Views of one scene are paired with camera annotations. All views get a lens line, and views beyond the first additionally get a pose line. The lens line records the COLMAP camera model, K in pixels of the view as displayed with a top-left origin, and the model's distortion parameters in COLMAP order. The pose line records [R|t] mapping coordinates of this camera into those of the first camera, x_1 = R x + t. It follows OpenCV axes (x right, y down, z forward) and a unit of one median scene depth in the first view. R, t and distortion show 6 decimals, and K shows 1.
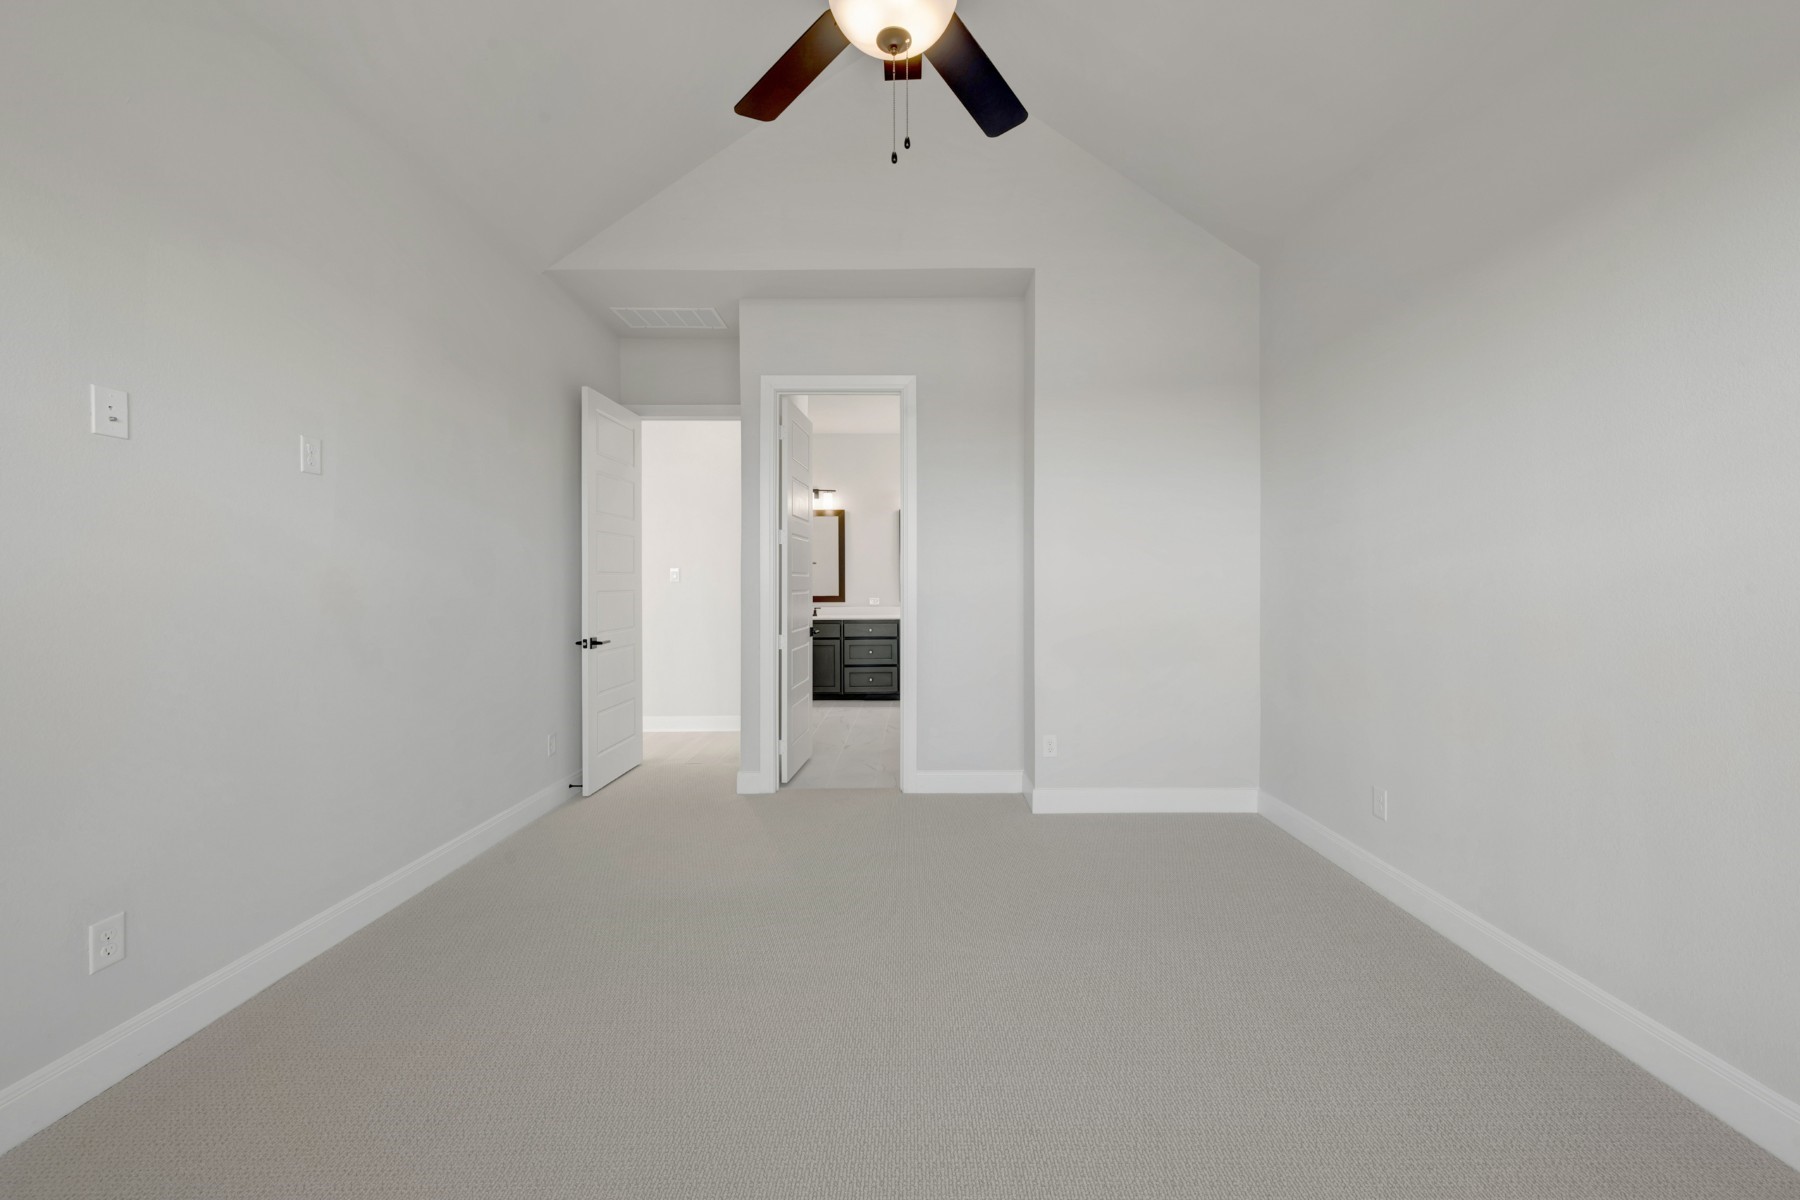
lens RADIAL K [[700.6, 0, 900.0], [0, 700.6, 588.8], [0, 0, 1]] dist [0.001021, 0.000200]
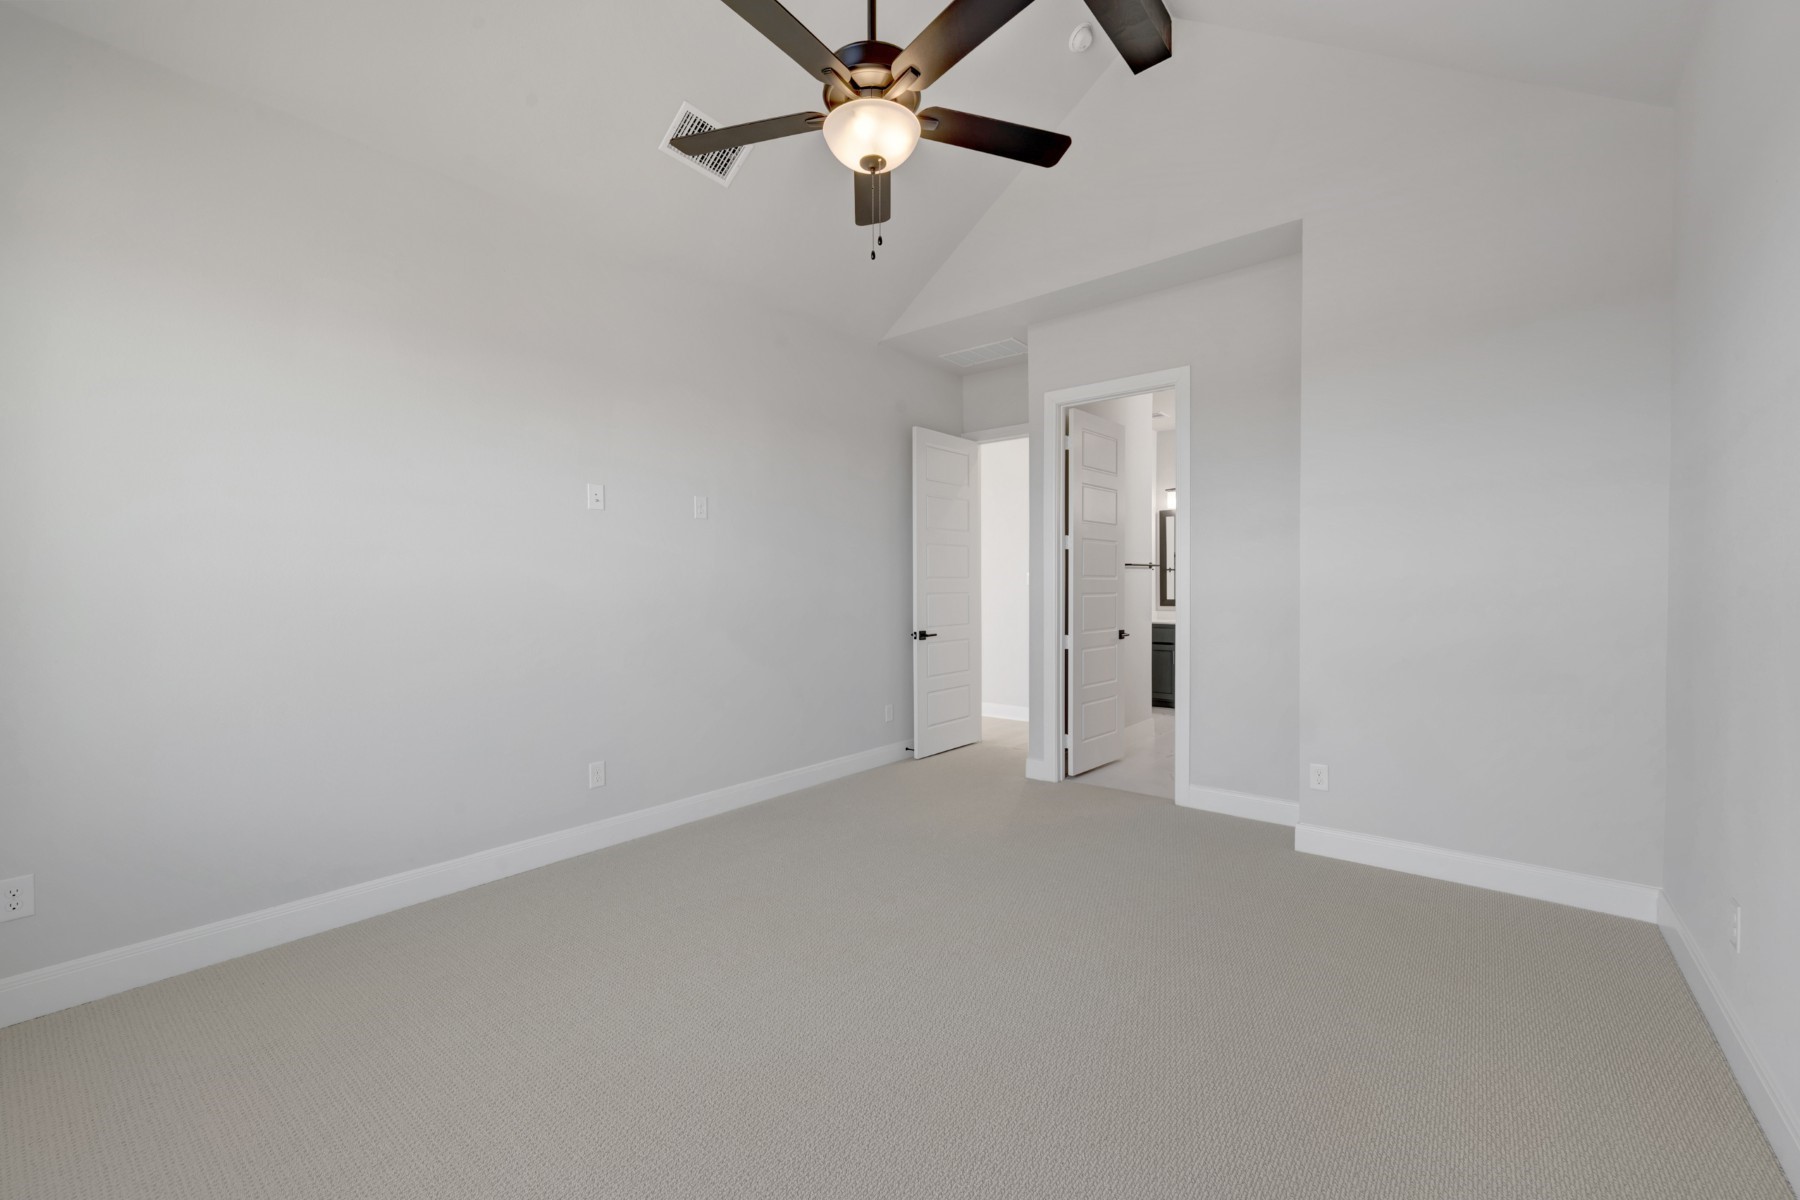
lens RADIAL K [[719.1, 0, 900.0], [0, 719.1, 600.0], [0, 0, 1]] dist [-0.000411, 0.000162]
pose [[0.776110, 0.010618, -0.630508, 0.328304], [-0.003585, 0.999916, 0.012427, 0.000324], [0.630587, -0.007384, 0.776083, 0.001208]]
